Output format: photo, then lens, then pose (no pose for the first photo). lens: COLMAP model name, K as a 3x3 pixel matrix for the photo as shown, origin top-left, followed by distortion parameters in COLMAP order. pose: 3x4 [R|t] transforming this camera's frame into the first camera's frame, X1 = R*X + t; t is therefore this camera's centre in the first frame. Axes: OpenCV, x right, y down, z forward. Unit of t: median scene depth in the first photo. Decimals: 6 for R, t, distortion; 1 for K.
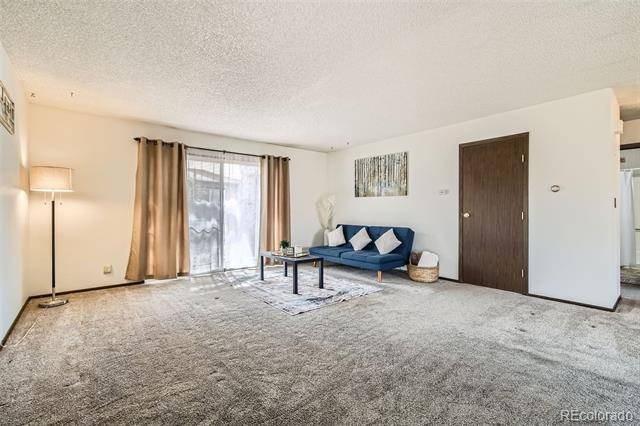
lens RADIAL K [[285.2, 0, 324.7], [0, 285.2, 211.7], [0, 0, 1]] dist [-0.007691, 0.007409]
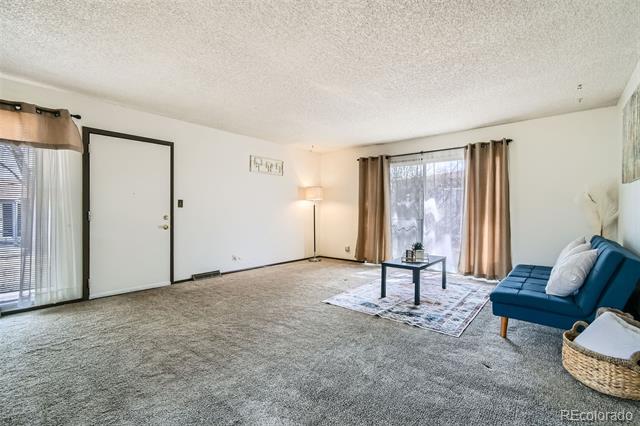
lens RADIAL K [[285.2, 0, 318.6], [0, 285.2, 215.8], [0, 0, 1]] dist [-0.007691, 0.007409]
pose [[0.176079, 0.023292, -0.984100, 0.611468], [-0.012476, 0.999693, 0.021429, -0.003854], [0.984297, 0.008505, 0.176315, 0.485802]]
